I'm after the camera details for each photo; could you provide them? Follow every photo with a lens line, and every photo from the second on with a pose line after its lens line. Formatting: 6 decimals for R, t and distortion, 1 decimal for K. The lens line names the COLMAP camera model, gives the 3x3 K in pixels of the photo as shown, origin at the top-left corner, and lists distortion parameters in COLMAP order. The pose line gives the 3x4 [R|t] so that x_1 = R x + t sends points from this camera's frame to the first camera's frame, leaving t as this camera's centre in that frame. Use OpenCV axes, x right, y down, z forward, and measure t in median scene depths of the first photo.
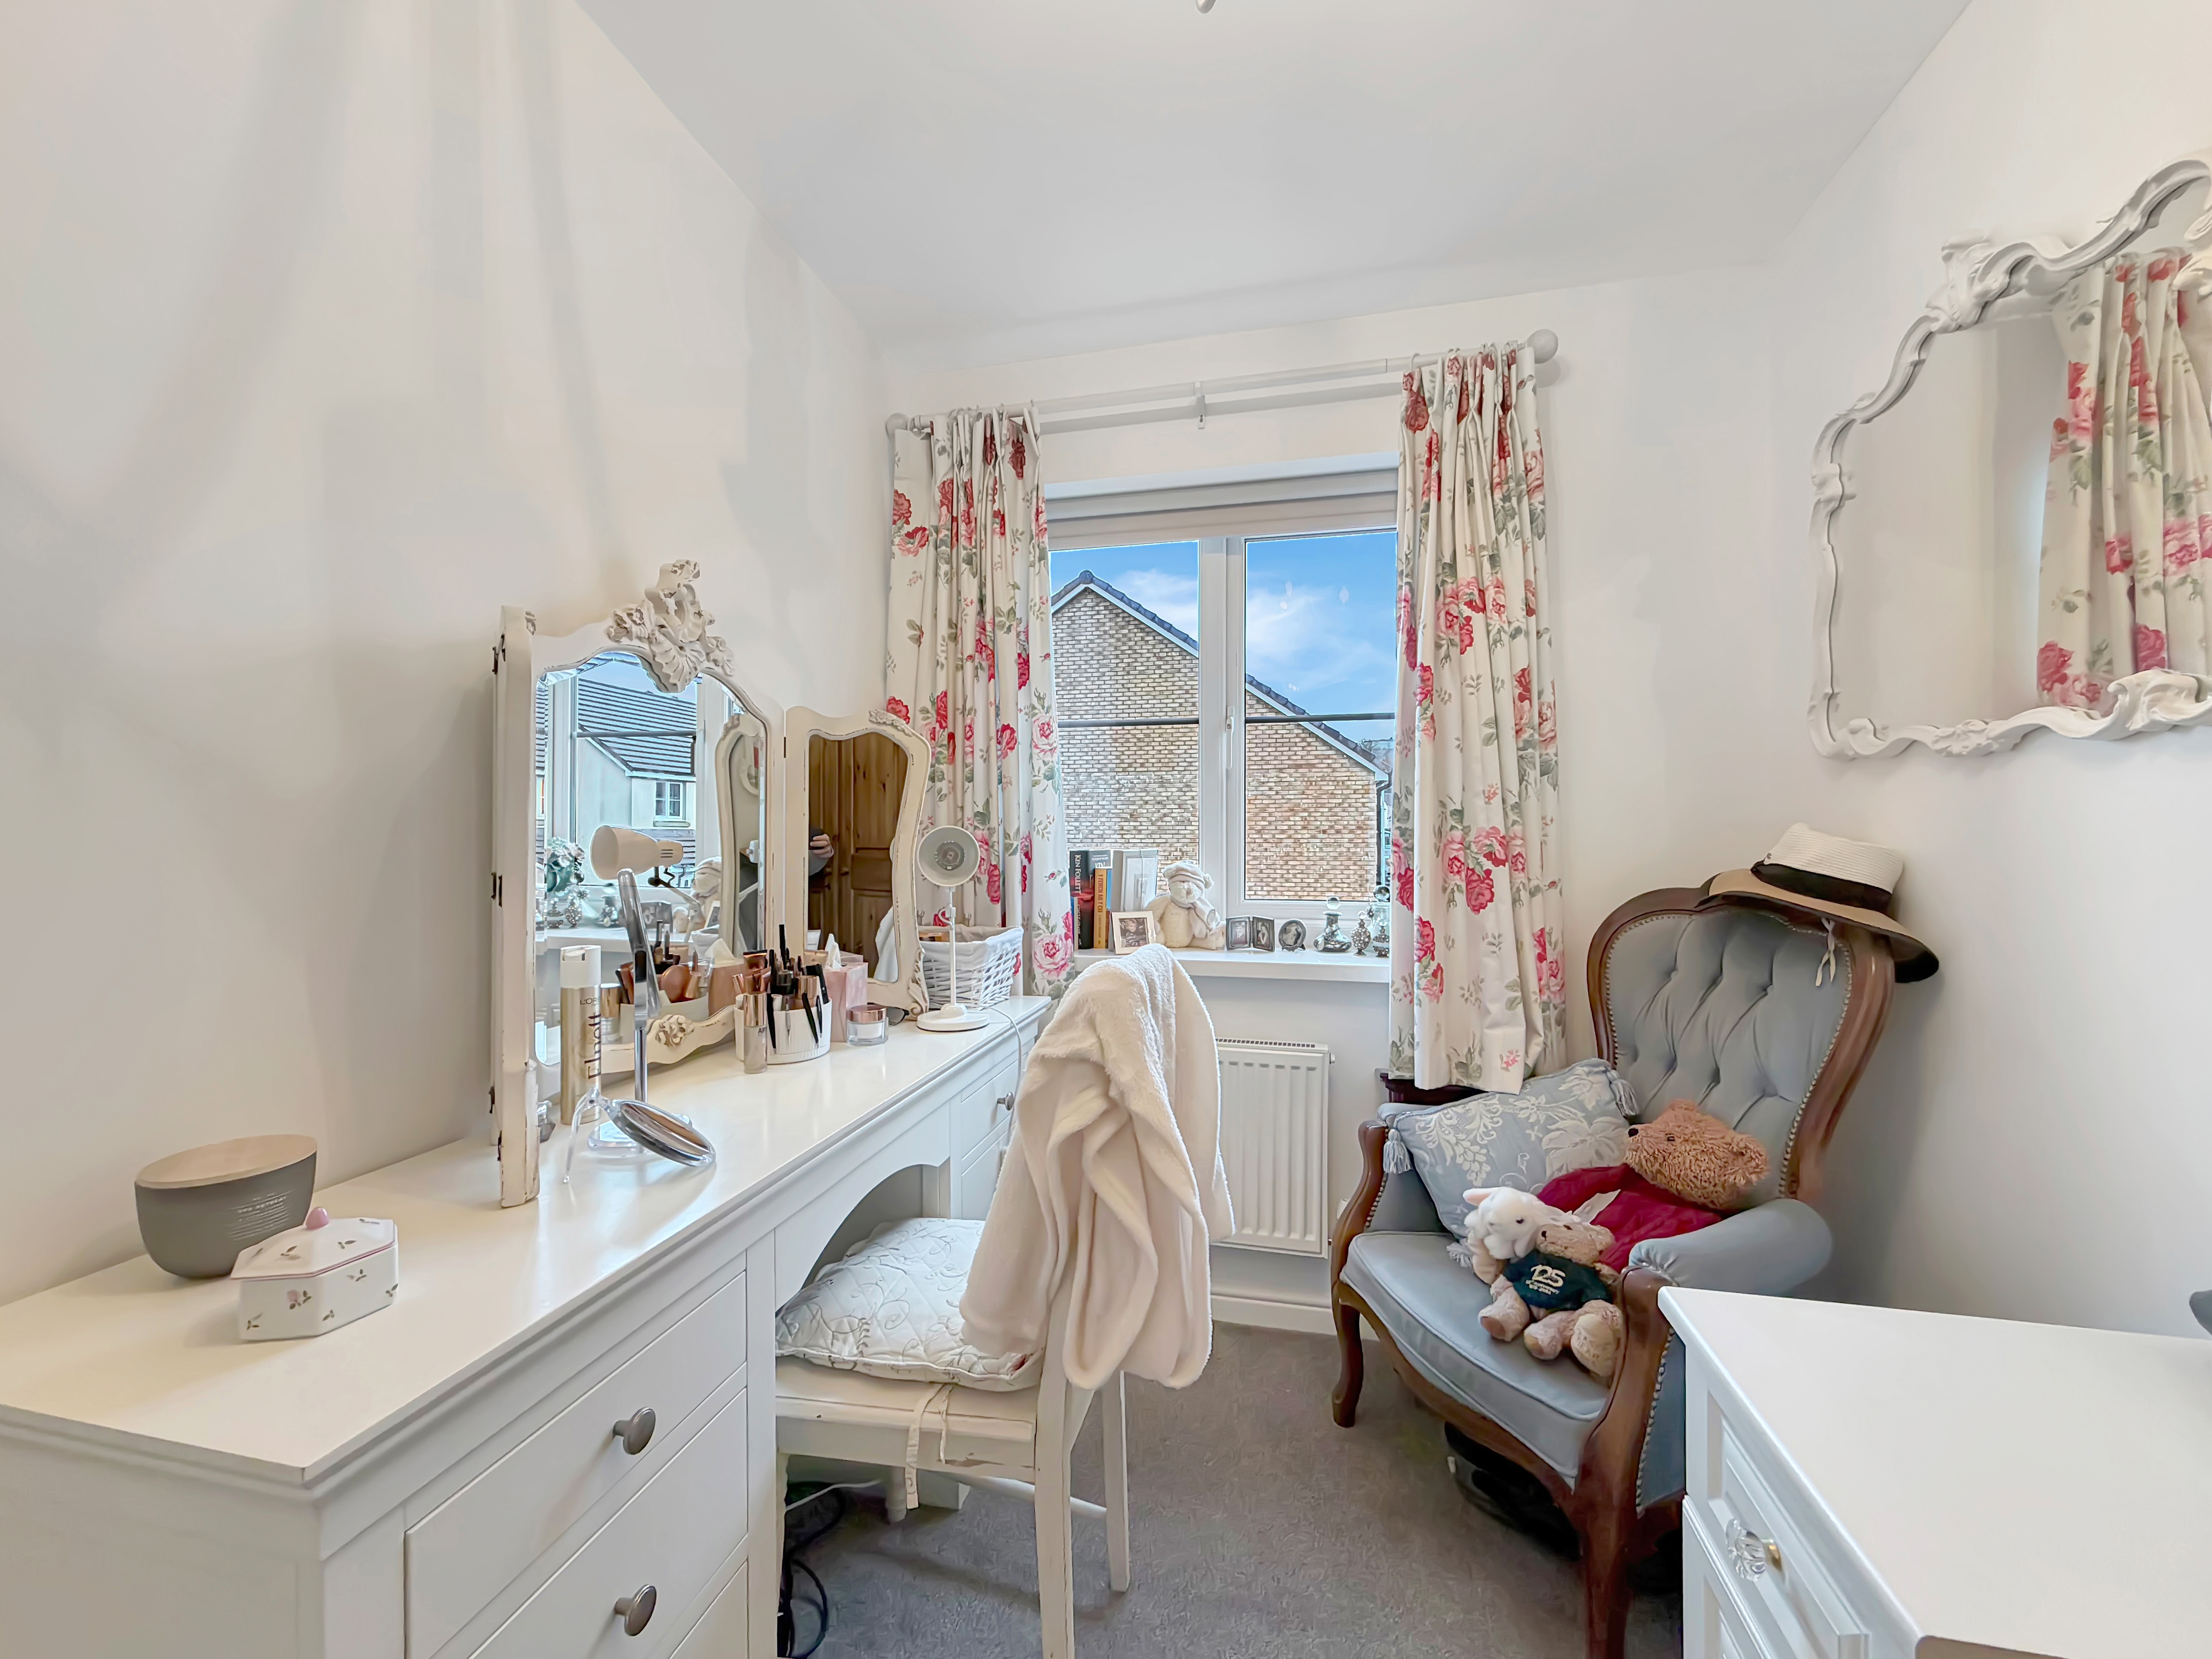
lens RADIAL K [[892.3, 0, 1046.3], [0, 892.3, 828.8], [0, 0, 1]] dist [-0.000785, 0.000509]
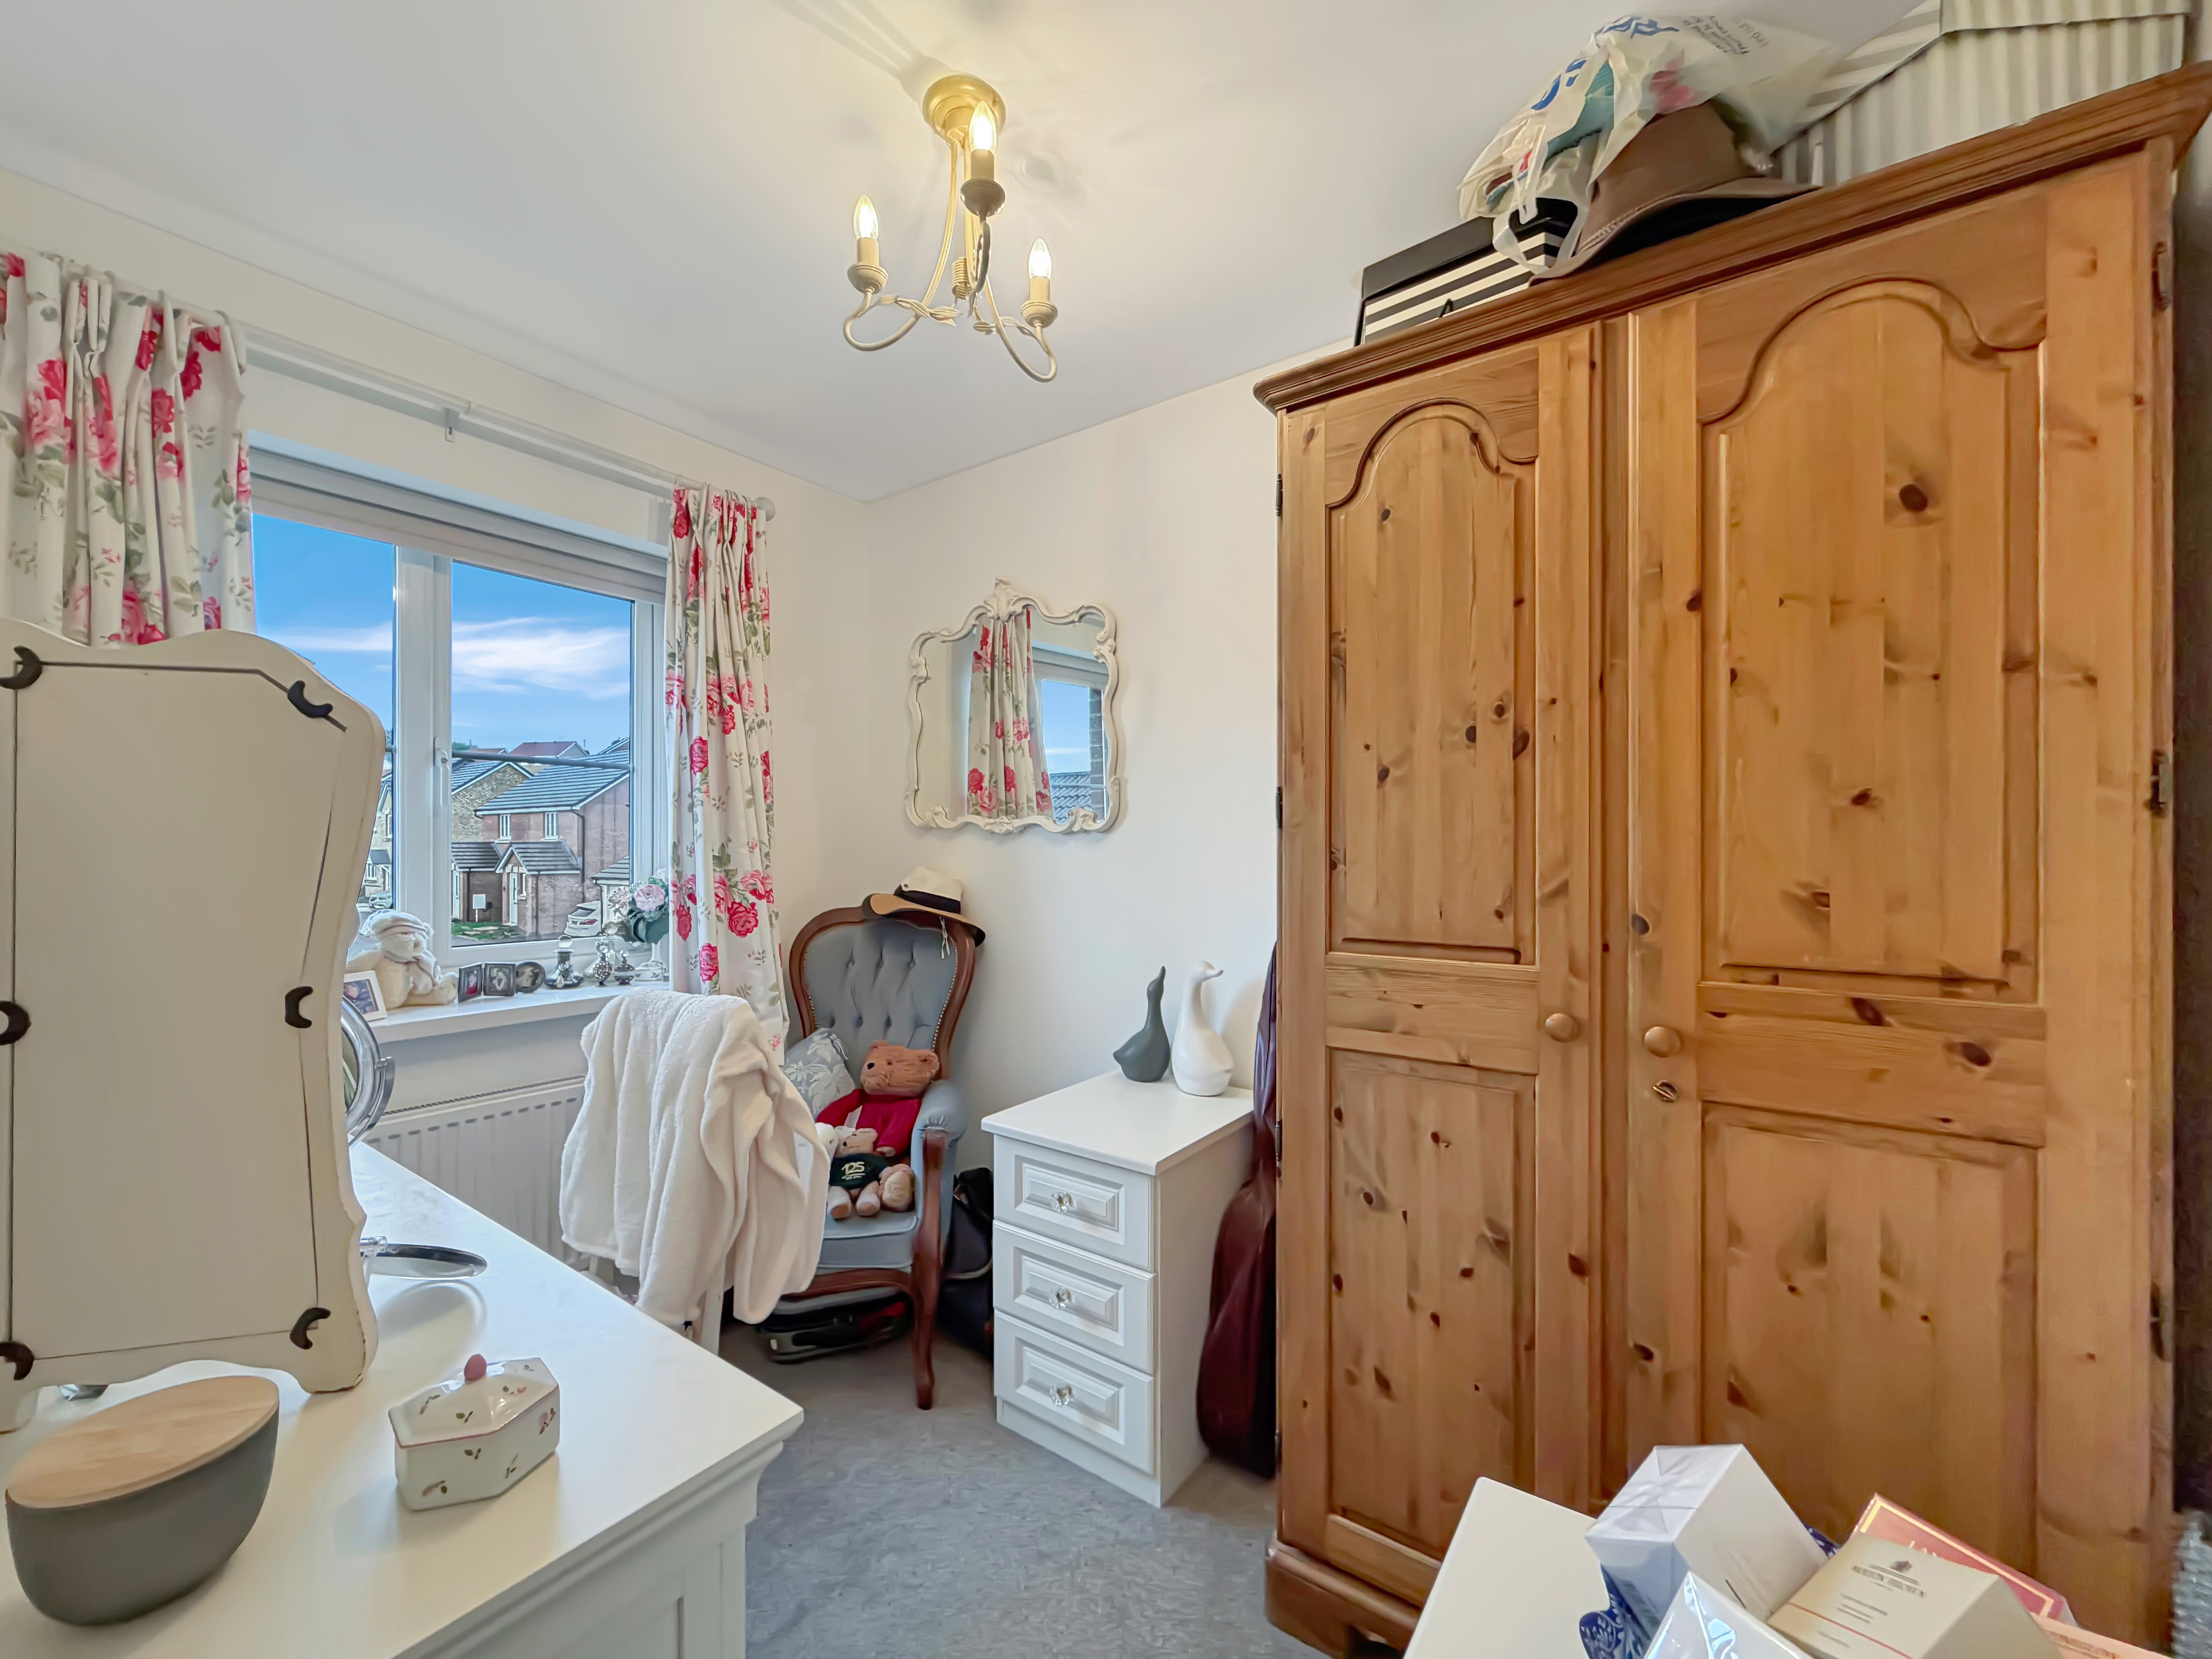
lens RADIAL K [[892.3, 0, 1124.6], [0, 892.3, 841.9], [0, 0, 1]] dist [-0.000785, 0.000509]
pose [[0.350868, 0.008444, 0.936387, -0.540006], [-0.005927, 0.999959, -0.006796, -0.037726], [-0.936406, -0.003166, 0.350904, 0.023942]]
